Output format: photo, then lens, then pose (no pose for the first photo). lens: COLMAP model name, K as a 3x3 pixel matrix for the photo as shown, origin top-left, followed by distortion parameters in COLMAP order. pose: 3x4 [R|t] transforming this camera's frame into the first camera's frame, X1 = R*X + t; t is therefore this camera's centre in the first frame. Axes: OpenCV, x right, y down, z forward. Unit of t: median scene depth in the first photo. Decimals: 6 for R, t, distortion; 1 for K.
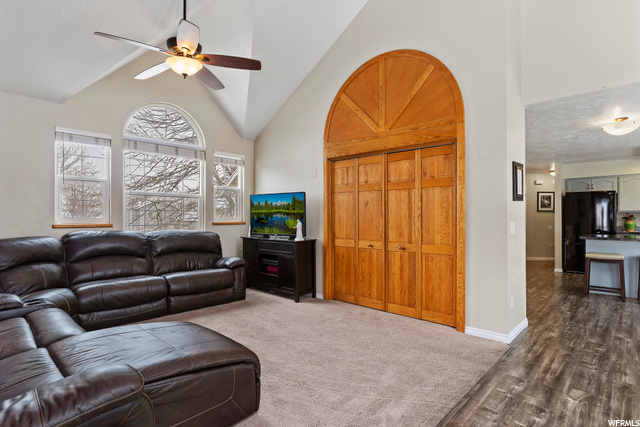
lens RADIAL K [[331.5, 0, 313.8], [0, 331.5, 213.3], [0, 0, 1]] dist [-0.006194, 0.002112]
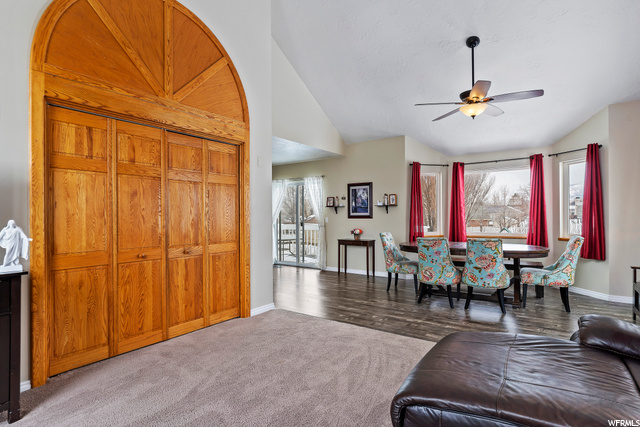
lens RADIAL K [[331.5, 0, 323.4], [0, 331.5, 213.9], [0, 0, 1]] dist [-0.006194, 0.002112]
pose [[-0.161627, 0.005627, 0.986836, -0.584051], [-0.006098, 0.999959, -0.006701, 0.013004], [-0.986833, -0.007101, -0.161586, 0.772958]]
